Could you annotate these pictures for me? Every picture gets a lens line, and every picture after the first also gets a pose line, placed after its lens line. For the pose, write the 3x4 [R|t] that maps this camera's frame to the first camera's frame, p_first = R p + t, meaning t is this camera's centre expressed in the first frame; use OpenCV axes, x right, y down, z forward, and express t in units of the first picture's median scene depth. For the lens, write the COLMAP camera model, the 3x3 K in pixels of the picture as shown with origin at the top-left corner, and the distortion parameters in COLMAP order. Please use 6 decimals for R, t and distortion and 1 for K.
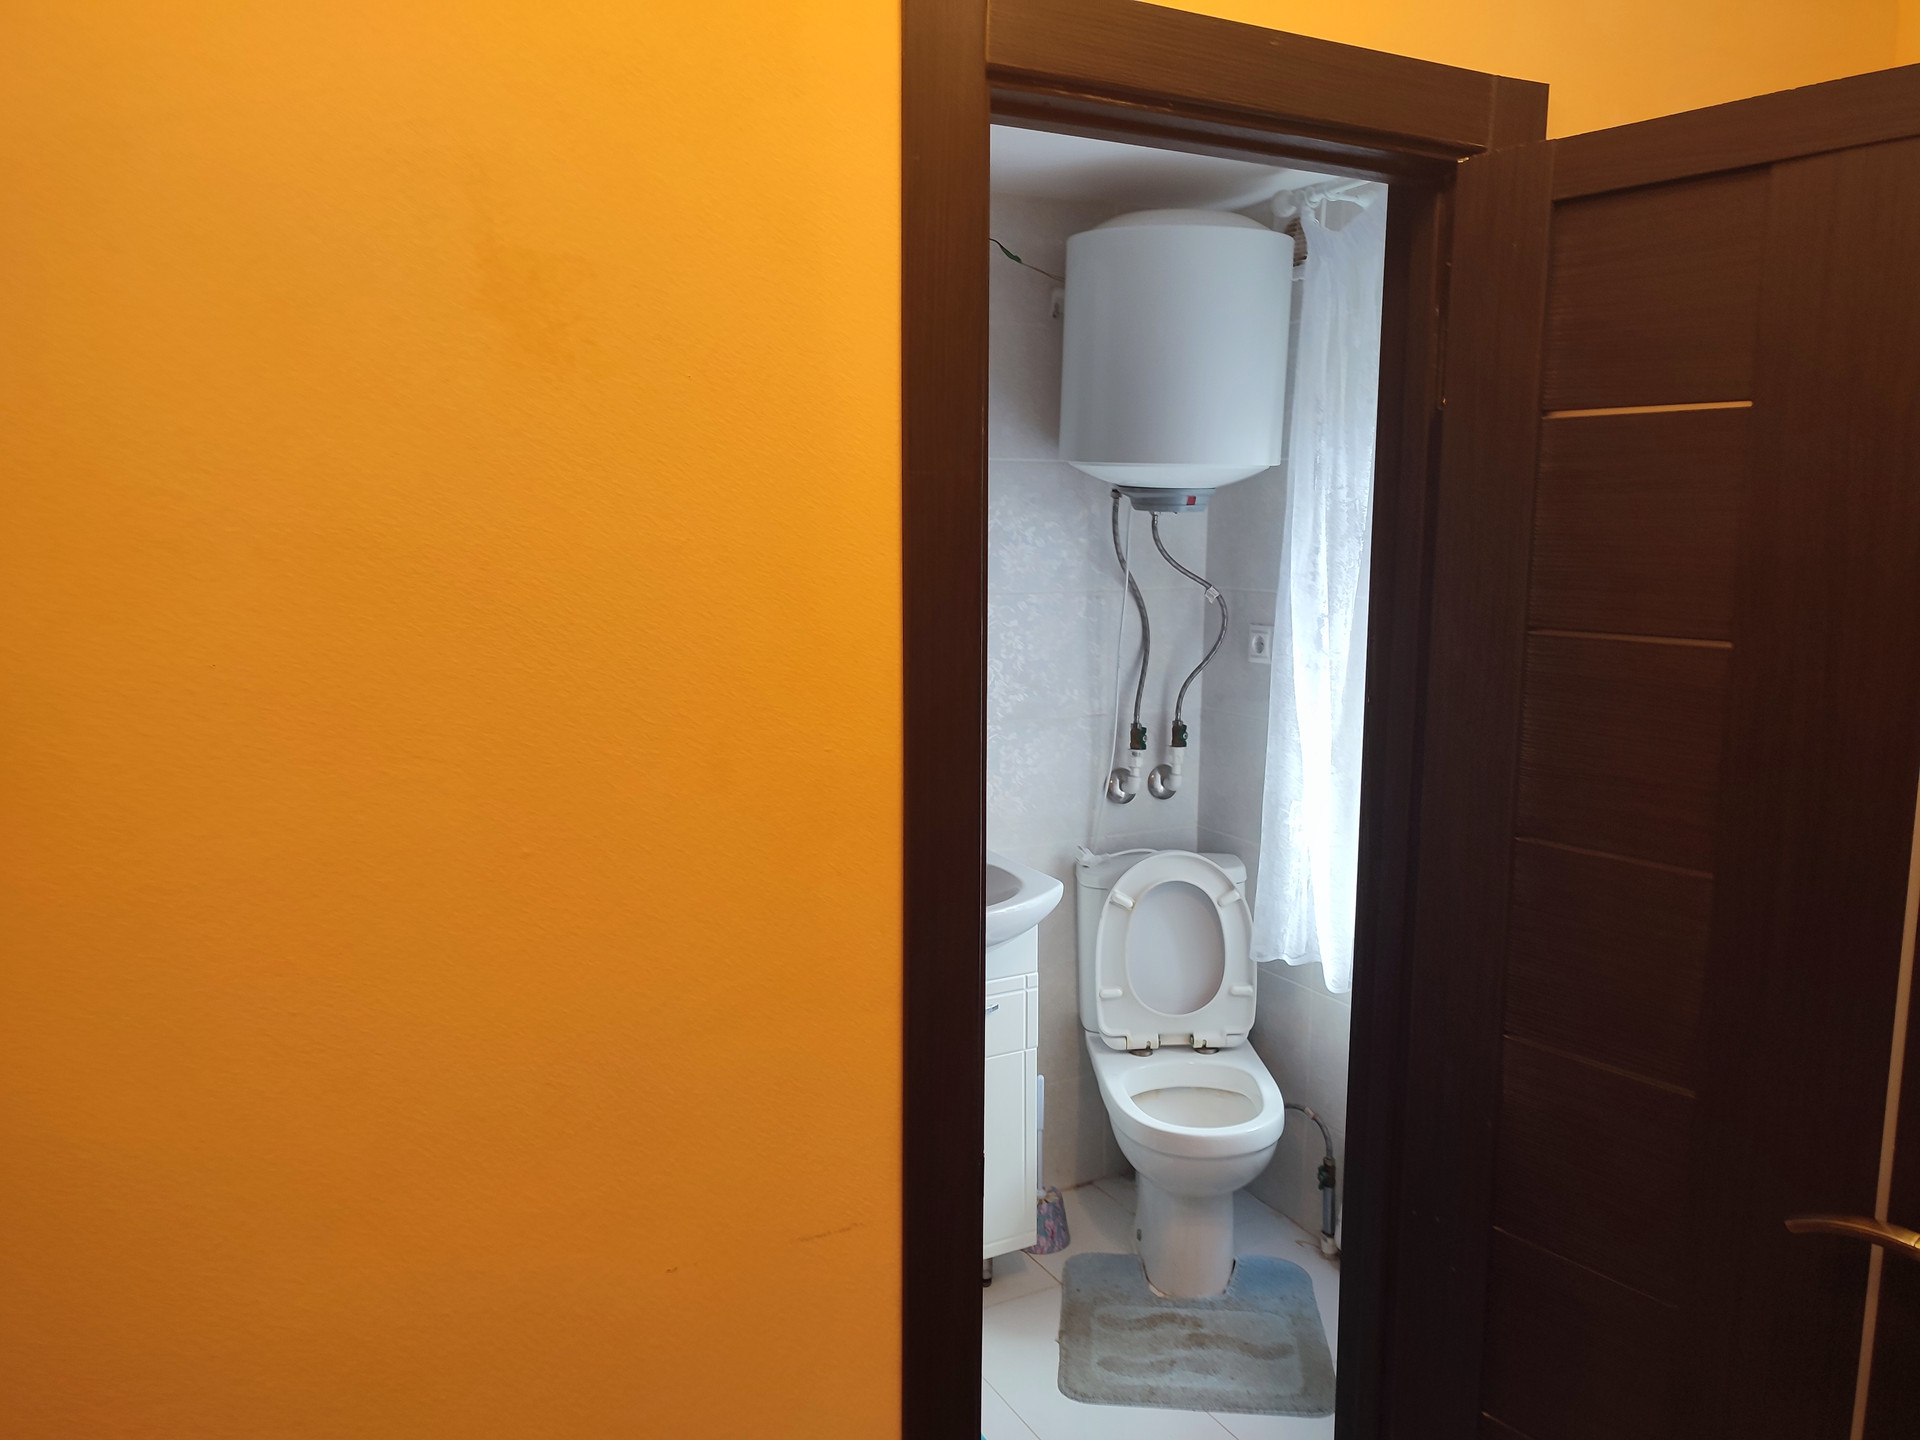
lens RADIAL K [[1390.2, 0, 946.9], [0, 1390.2, 706.4], [0, 0, 1]] dist [0.021811, 0.005052]
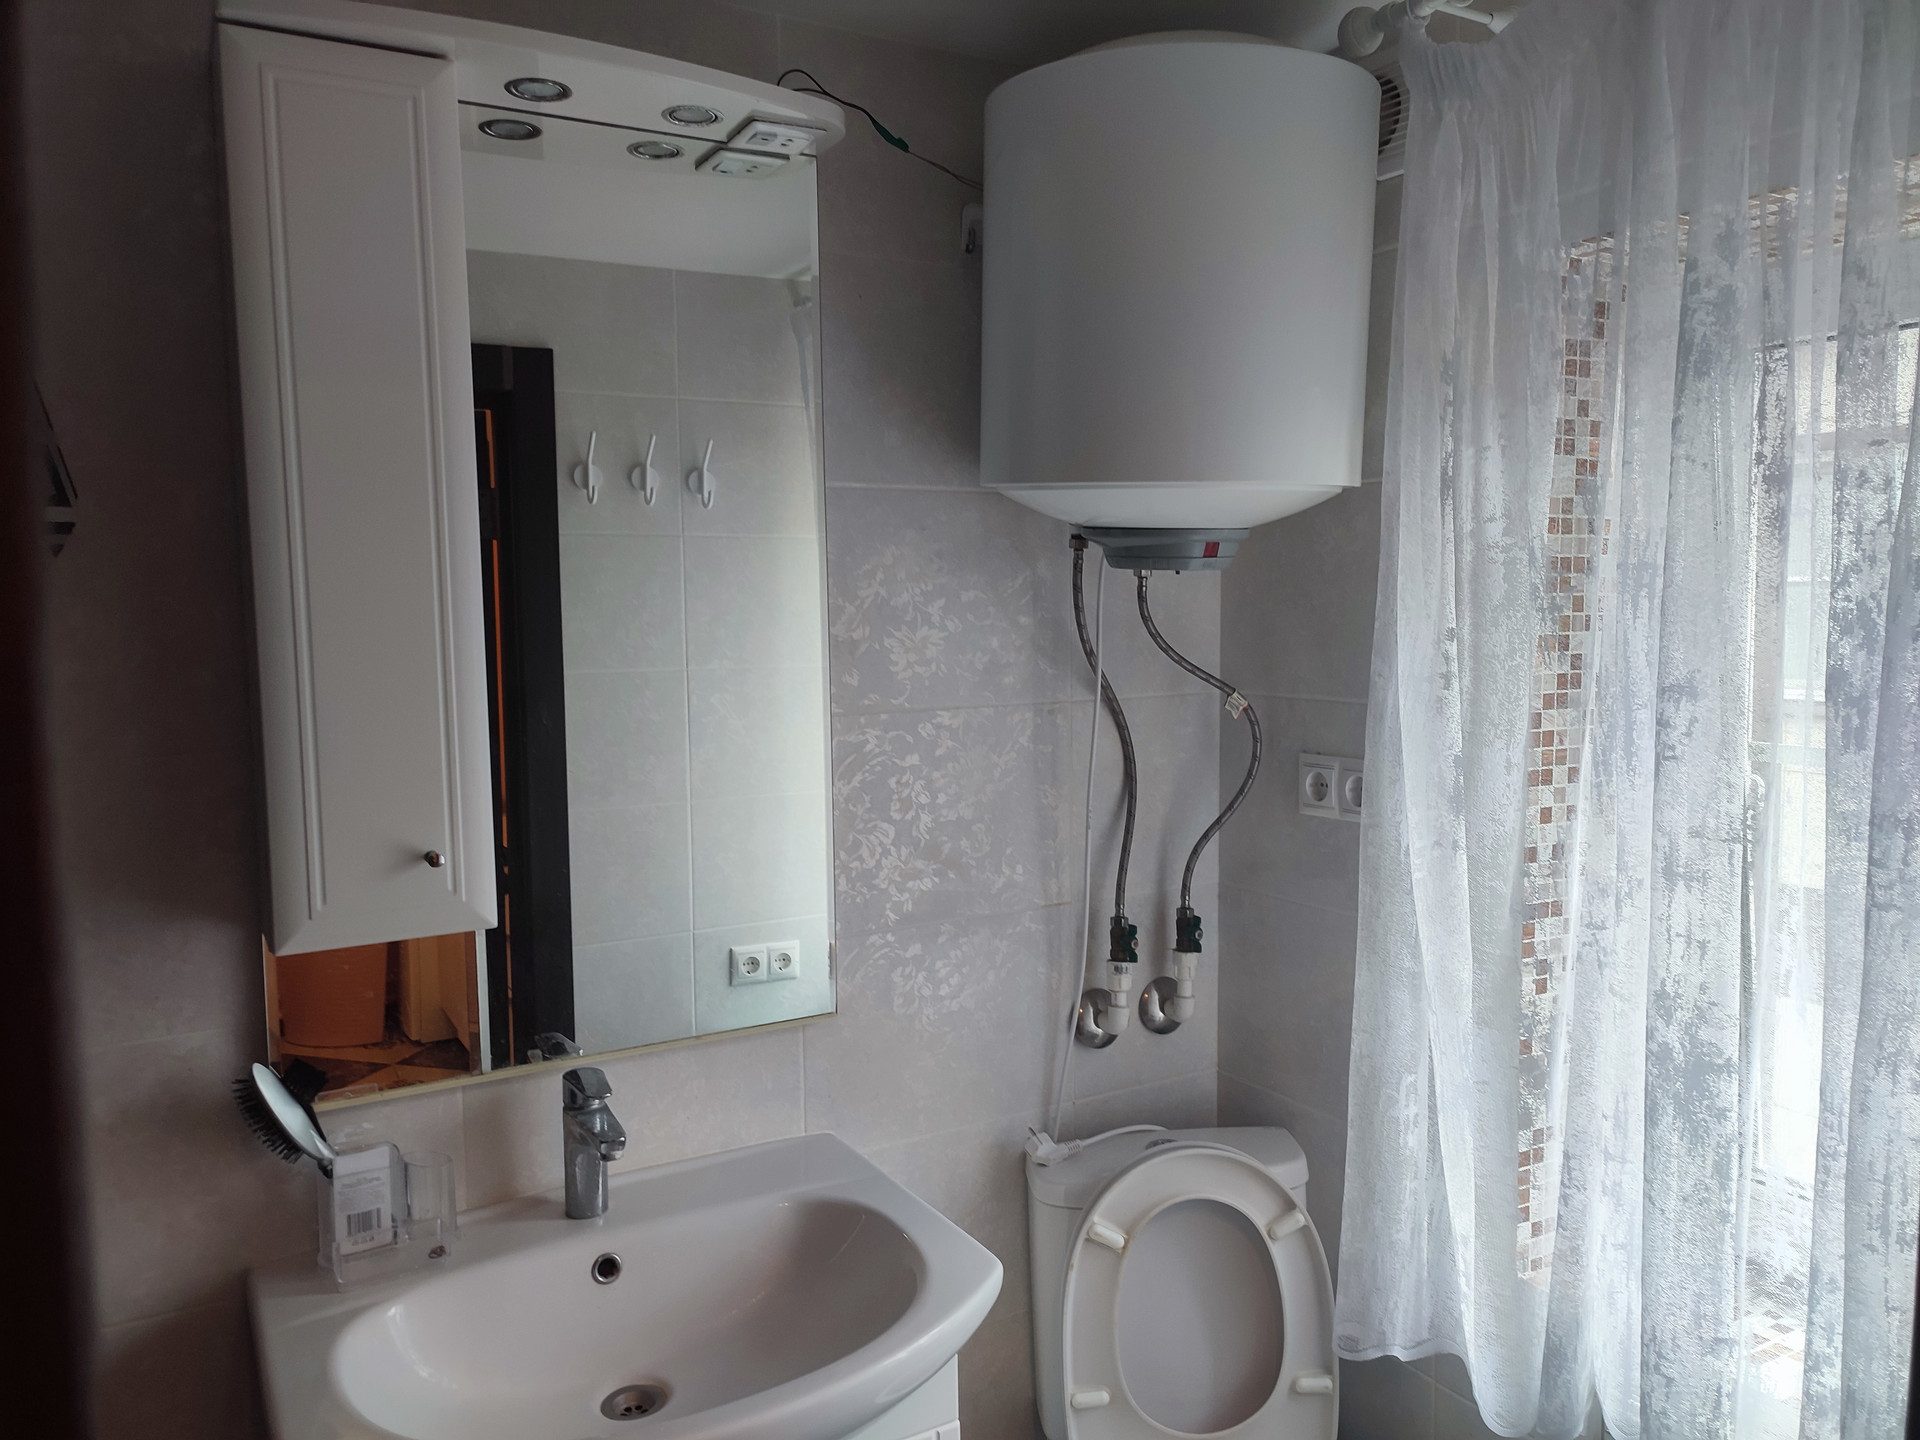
lens RADIAL K [[1390.2, 0, 975.1], [0, 1390.2, 723.1], [0, 0, 1]] dist [0.021811, 0.005052]
pose [[0.998303, -0.018975, 0.055054, 0.042535], [0.021249, 0.998932, -0.041022, -0.050764], [-0.054217, 0.042122, 0.997640, 0.403950]]
